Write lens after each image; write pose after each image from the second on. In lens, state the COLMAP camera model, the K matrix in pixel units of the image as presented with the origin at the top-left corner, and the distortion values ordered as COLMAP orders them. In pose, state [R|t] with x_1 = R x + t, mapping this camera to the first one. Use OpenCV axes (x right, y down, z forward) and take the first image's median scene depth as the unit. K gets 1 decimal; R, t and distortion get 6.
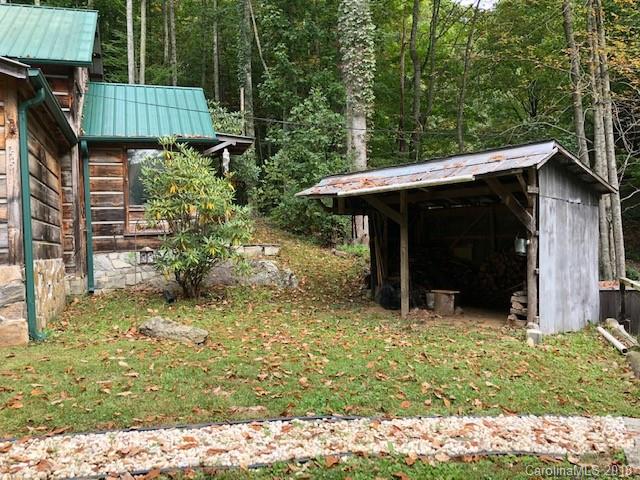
lens RADIAL K [[527.3, 0, 320.0], [0, 527.3, 240.0], [0, 0, 1]] dist [0.005414, -0.008137]
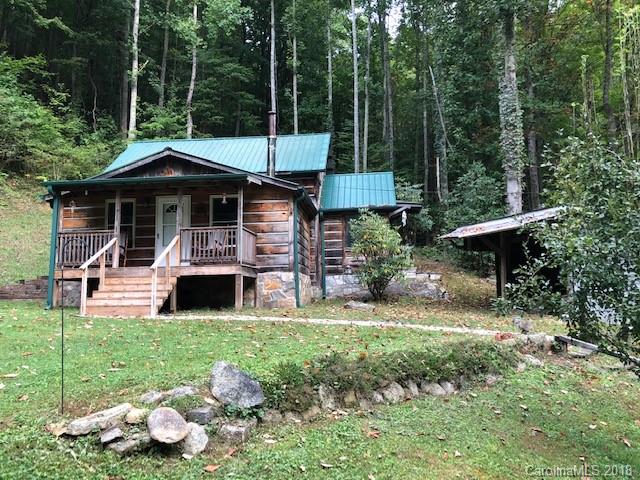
lens RADIAL K [[527.3, 0, 320.0], [0, 527.3, 240.0], [0, 0, 1]] dist [0.005414, -0.008137]
pose [[0.909517, -0.025889, -0.414860, 0.277160], [-0.013656, 0.995659, -0.092071, 0.069457], [0.415443, 0.089406, 0.905215, -0.590350]]
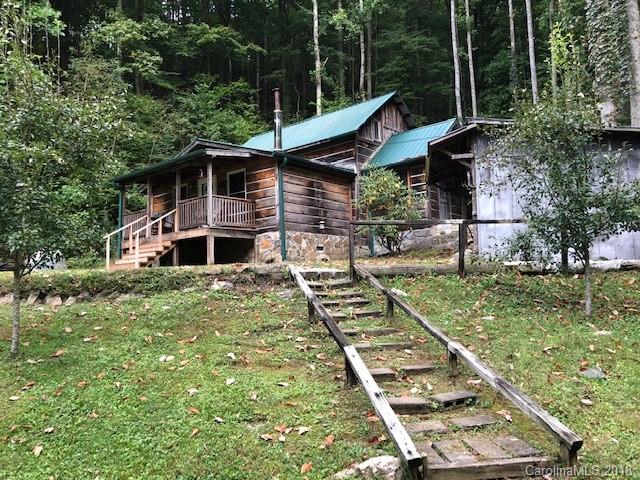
lens RADIAL K [[527.3, 0, 320.0], [0, 527.3, 240.0], [0, 0, 1]] dist [0.005414, -0.008137]
pose [[0.509171, -0.062934, -0.858361, 0.988798], [0.021196, 0.997937, -0.060594, 0.145067], [0.860404, 0.012659, 0.509455, -0.045537]]
